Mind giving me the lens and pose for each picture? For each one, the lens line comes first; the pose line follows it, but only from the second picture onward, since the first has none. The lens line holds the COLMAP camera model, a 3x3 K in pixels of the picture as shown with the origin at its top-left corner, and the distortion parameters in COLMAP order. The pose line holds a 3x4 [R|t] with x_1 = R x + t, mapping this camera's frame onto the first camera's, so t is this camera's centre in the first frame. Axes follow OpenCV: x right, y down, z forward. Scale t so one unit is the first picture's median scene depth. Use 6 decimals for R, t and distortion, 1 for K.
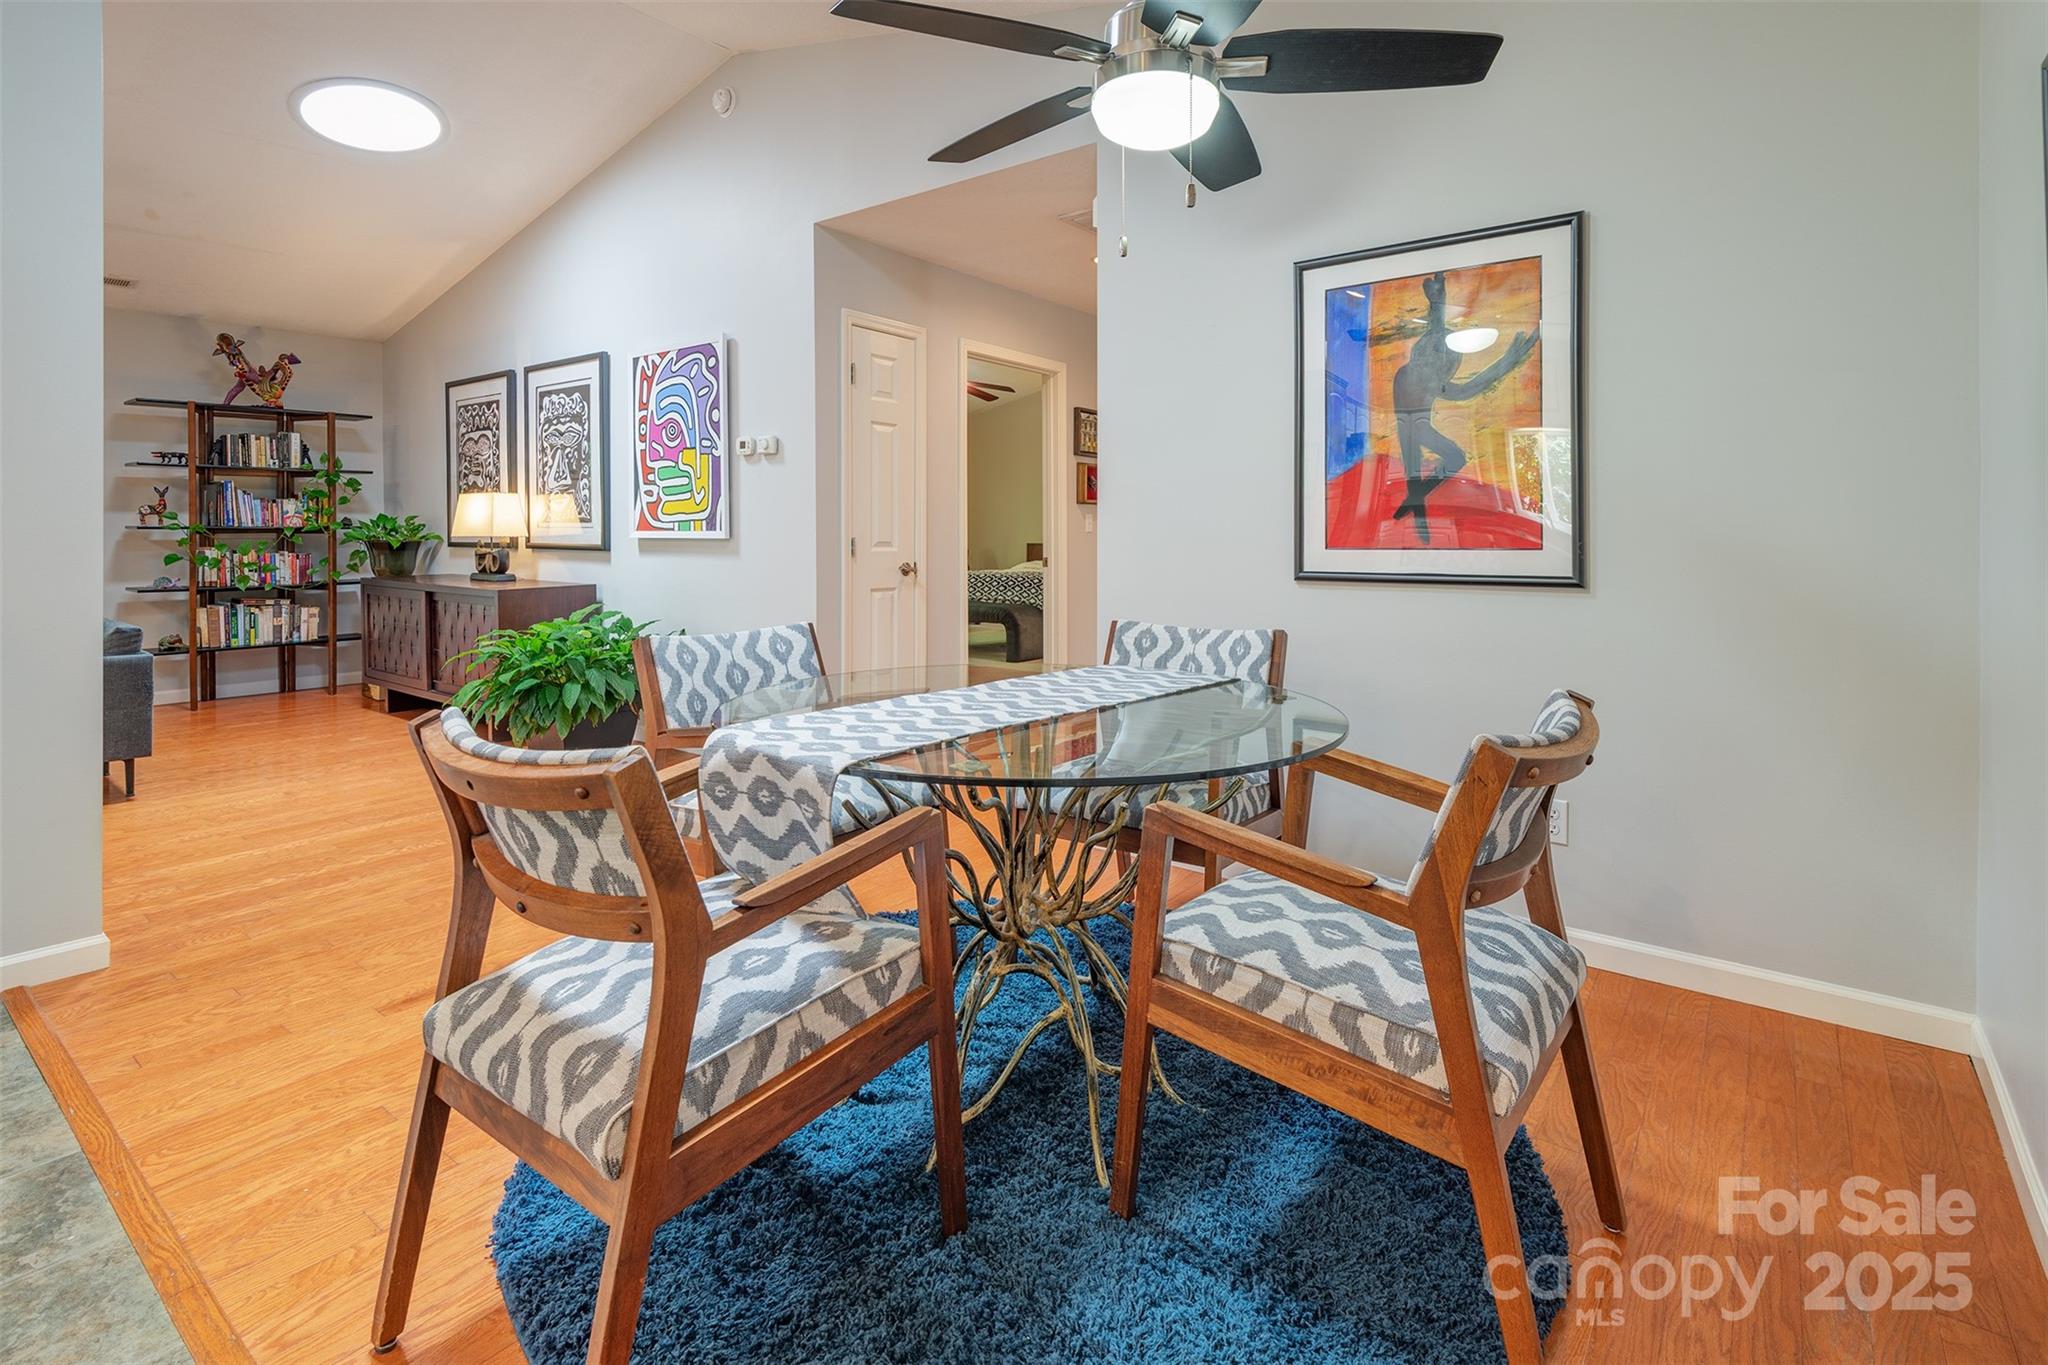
lens RADIAL K [[936.0, 0, 1024.8], [0, 936.0, 537.5], [0, 0, 1]] dist [0.025702, -0.018180]
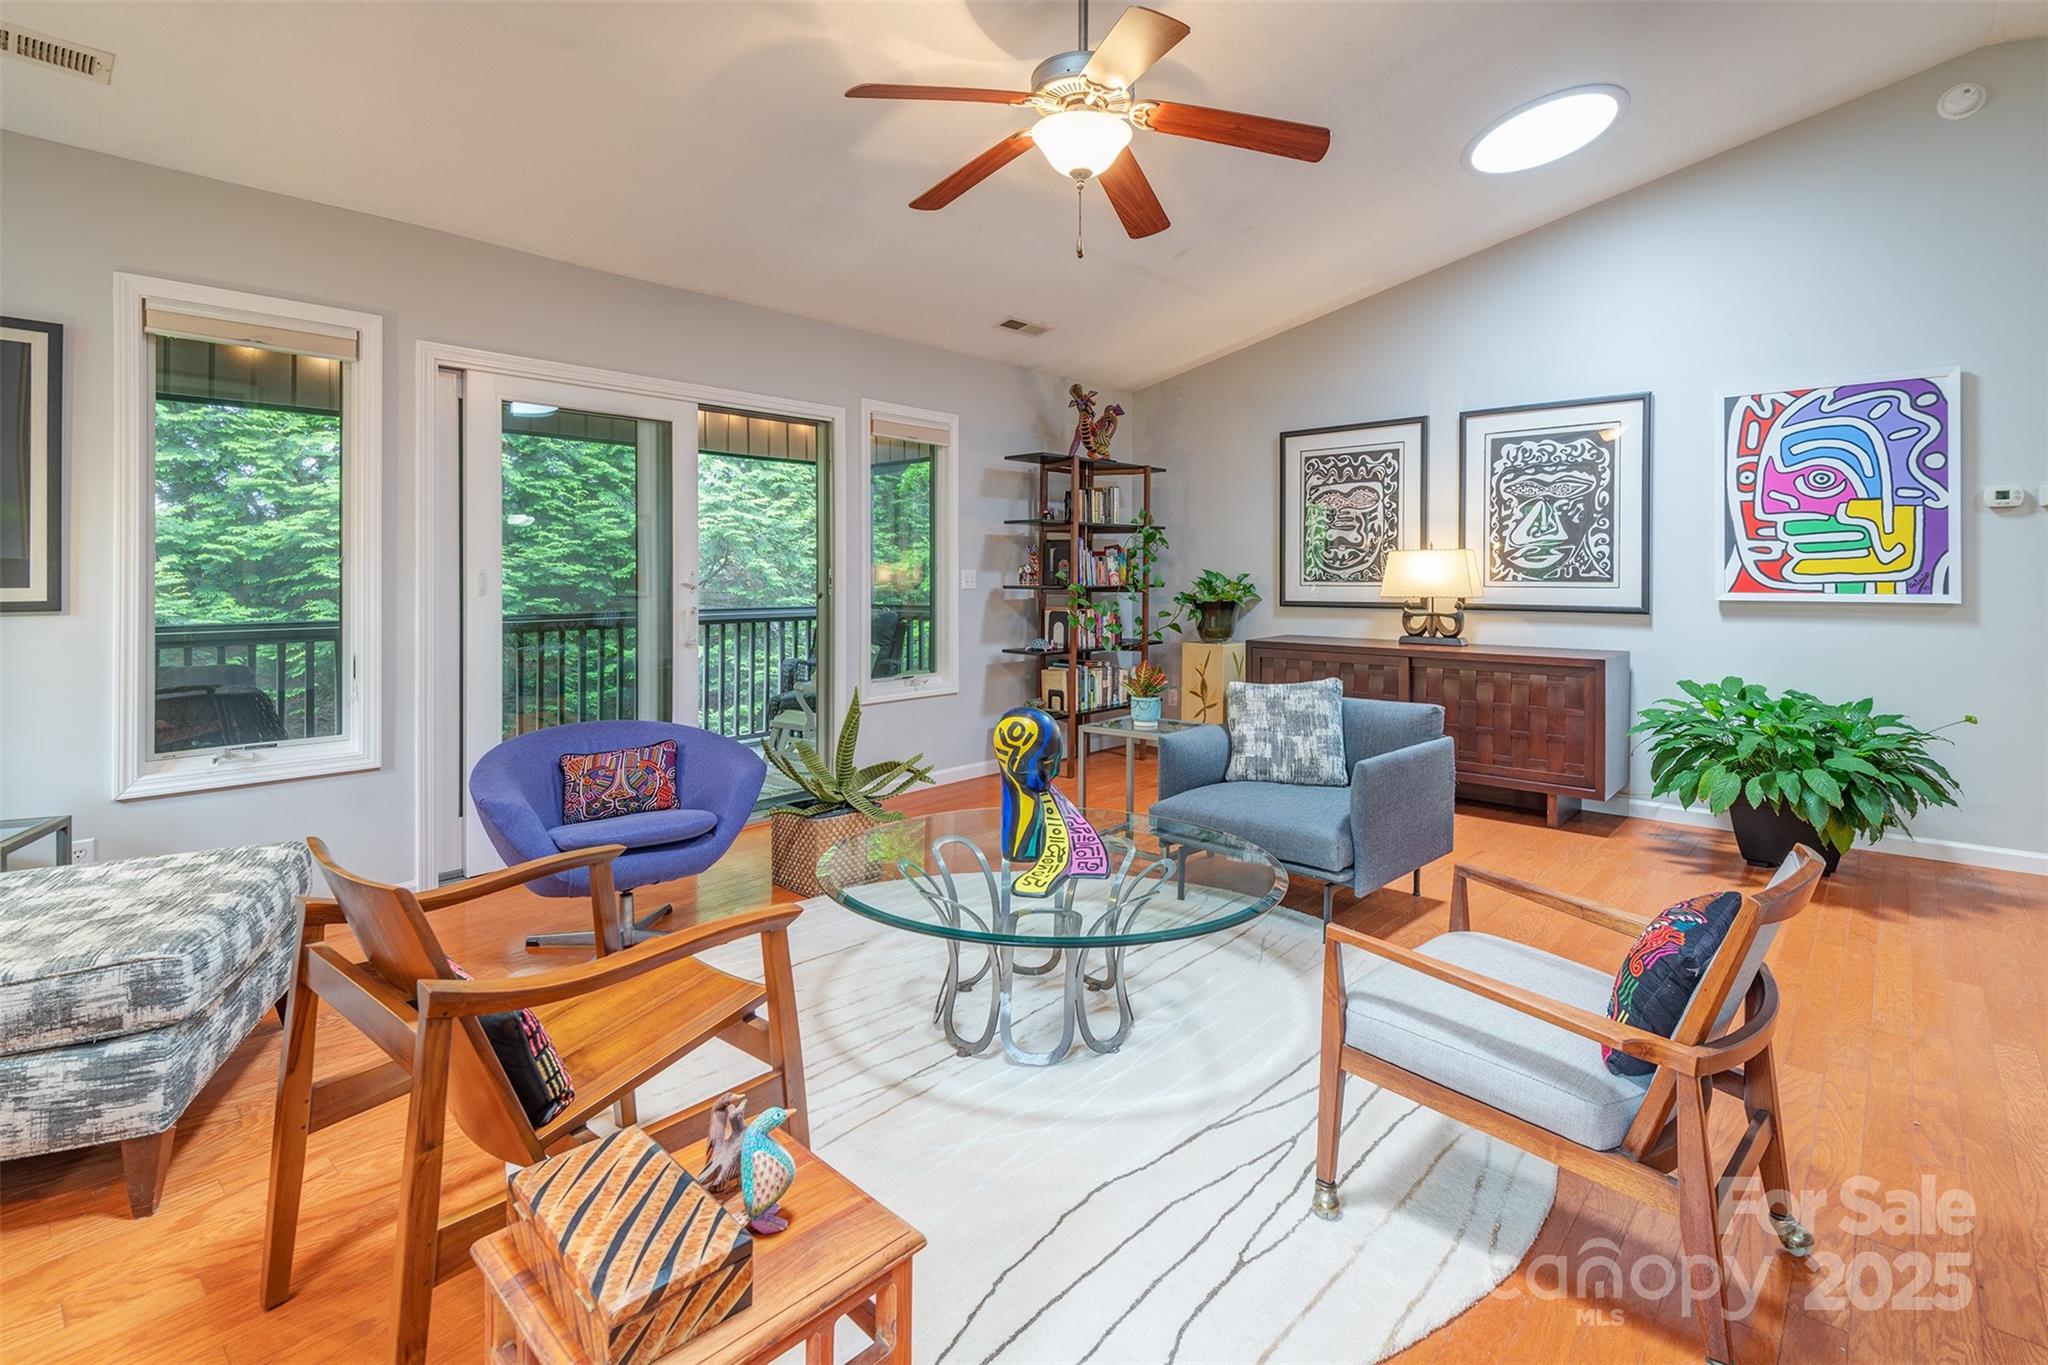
lens RADIAL K [[936.0, 0, 1024.8], [0, 936.0, 537.5], [0, 0, 1]] dist [0.025702, -0.018180]
pose [[0.996192, -0.006629, -0.086932, -1.010938], [0.002686, 0.998966, -0.045388, -0.020554], [0.087142, 0.044981, 0.995180, 0.058548]]
